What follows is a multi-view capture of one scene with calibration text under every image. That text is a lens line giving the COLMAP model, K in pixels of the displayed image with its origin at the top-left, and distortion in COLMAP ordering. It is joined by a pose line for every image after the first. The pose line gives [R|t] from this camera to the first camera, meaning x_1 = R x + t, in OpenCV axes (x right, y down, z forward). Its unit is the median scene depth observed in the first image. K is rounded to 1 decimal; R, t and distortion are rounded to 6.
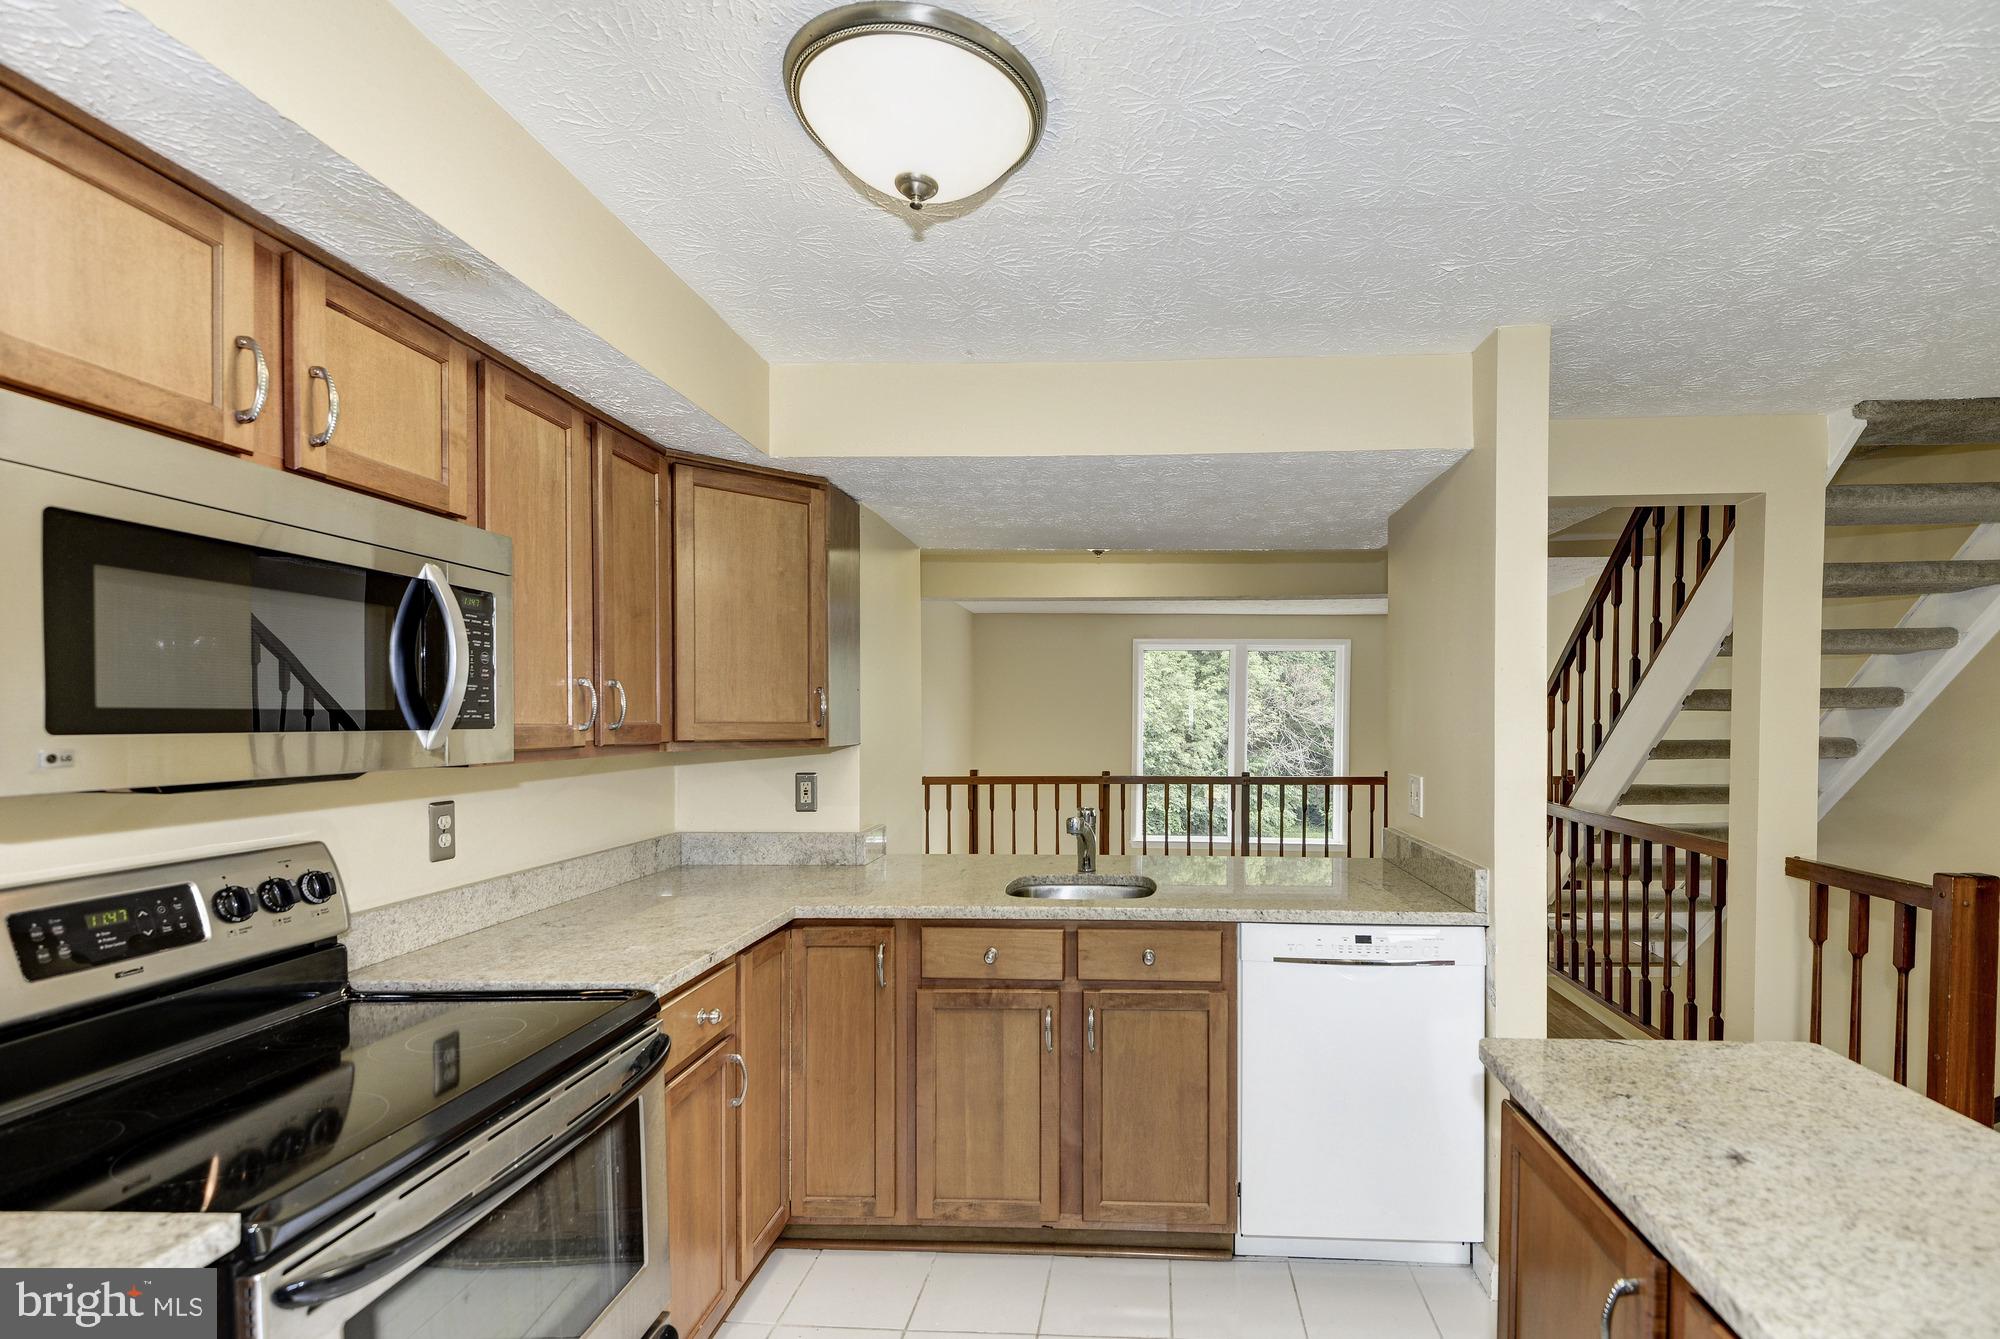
lens RADIAL K [[914.4, 0, 1118.9], [0, 914.4, 742.0], [0, 0, 1]] dist [0.014553, -0.000213]
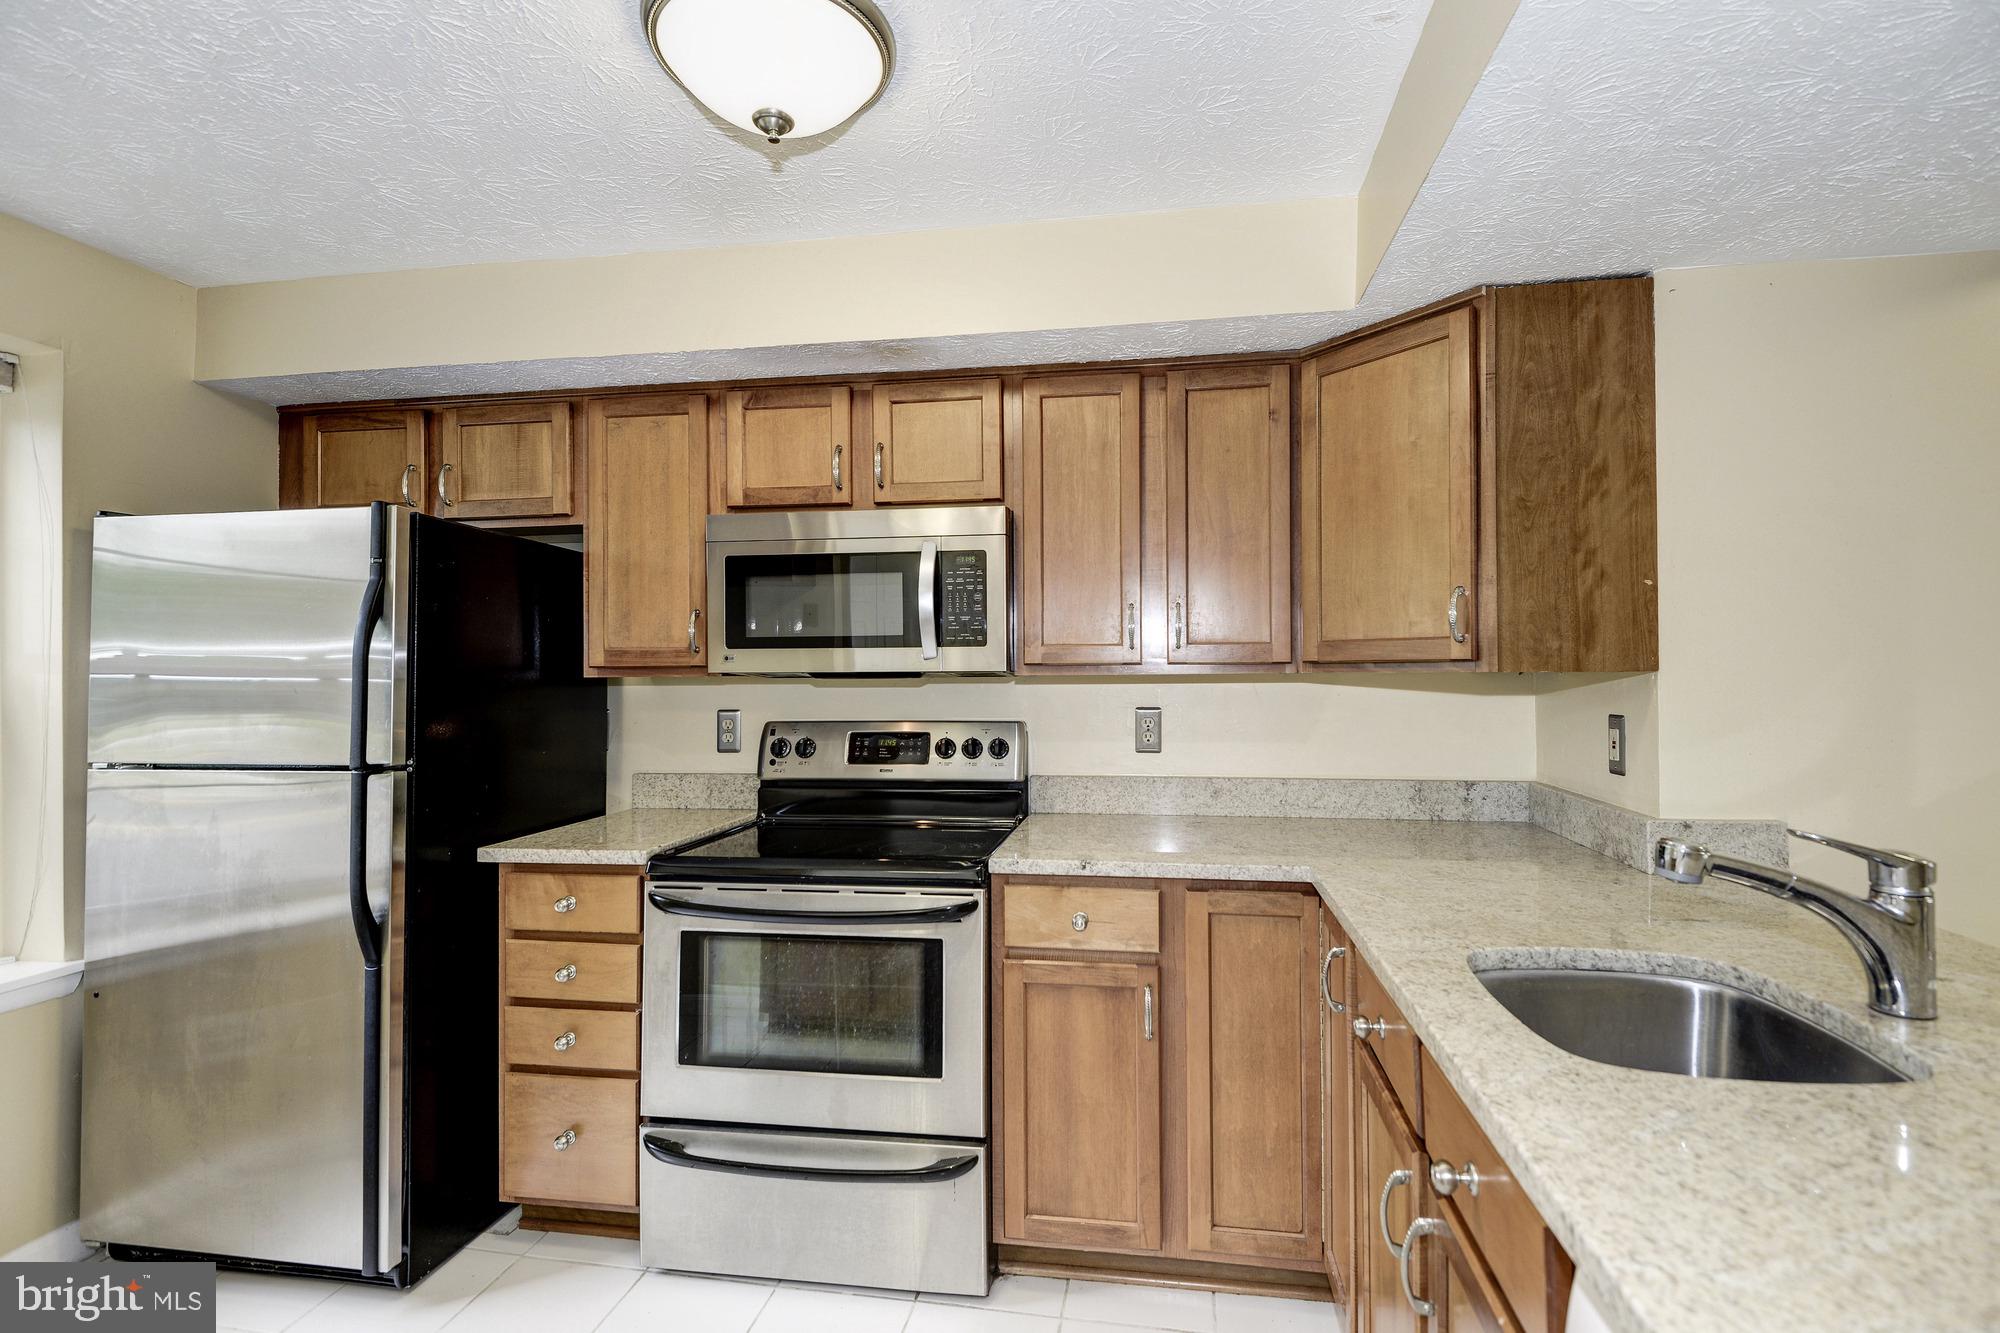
lens RADIAL K [[910.0, 0, 1016.5], [0, 910.0, 660.1], [0, 0, 1]] dist [0.032037, -0.022744]
pose [[-0.121967, -0.011247, -0.992470, 0.562757], [-0.020487, 0.999751, -0.008812, 0.014062], [0.992323, 0.019258, -0.122167, 1.001159]]
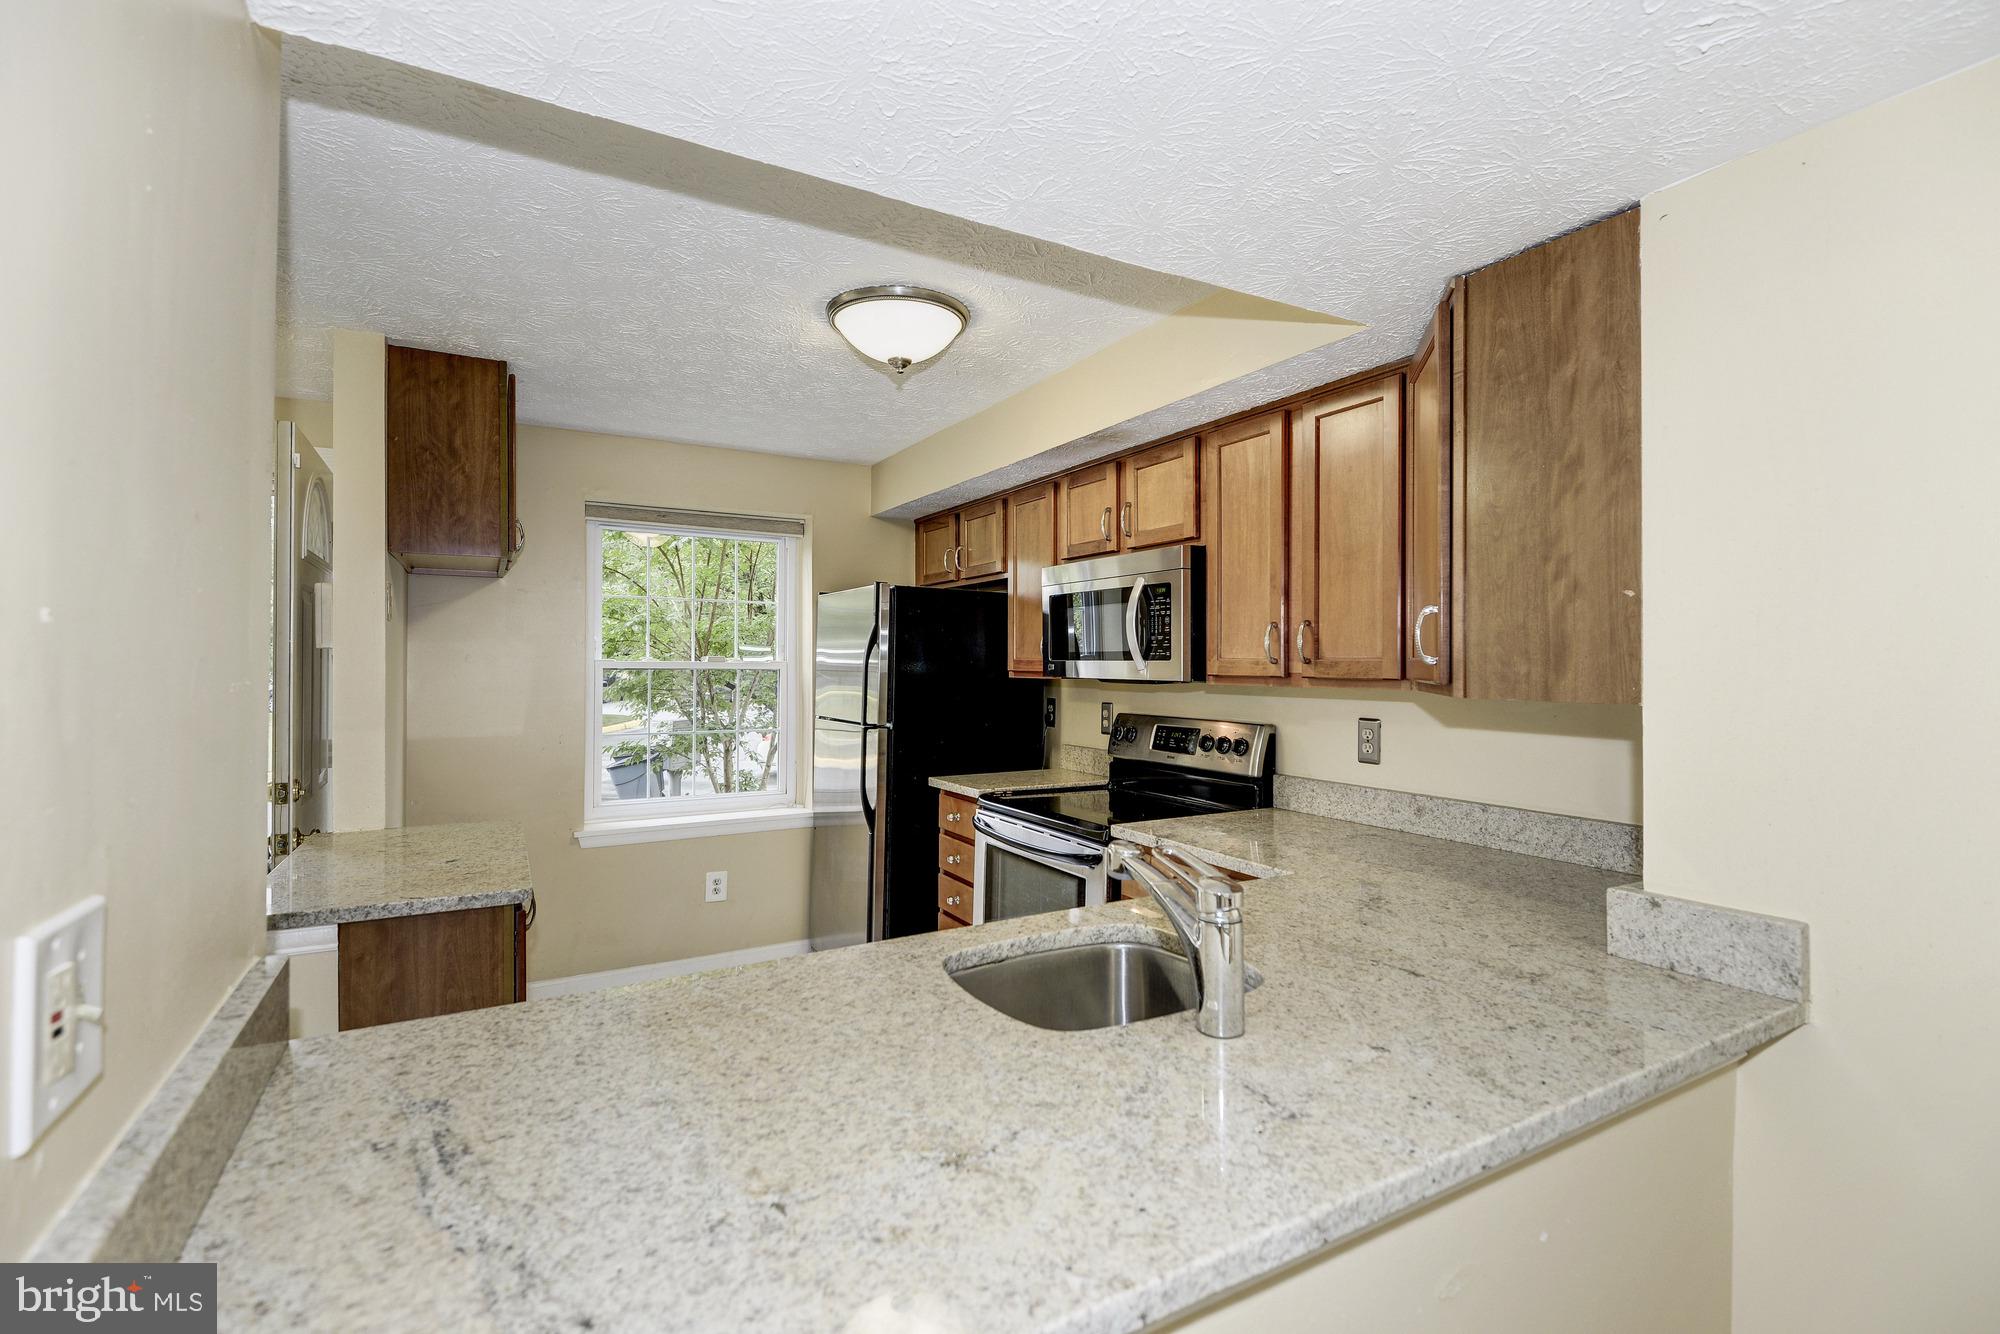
lens RADIAL K [[910.0, 0, 1016.5], [0, 910.0, 660.6], [0, 0, 1]] dist [0.032037, -0.022744]
pose [[-0.850592, -0.000773, -0.525825, 0.378013], [-0.014917, 0.999632, 0.022661, -0.040585], [0.525614, 0.027119, -0.850291, 1.889242]]
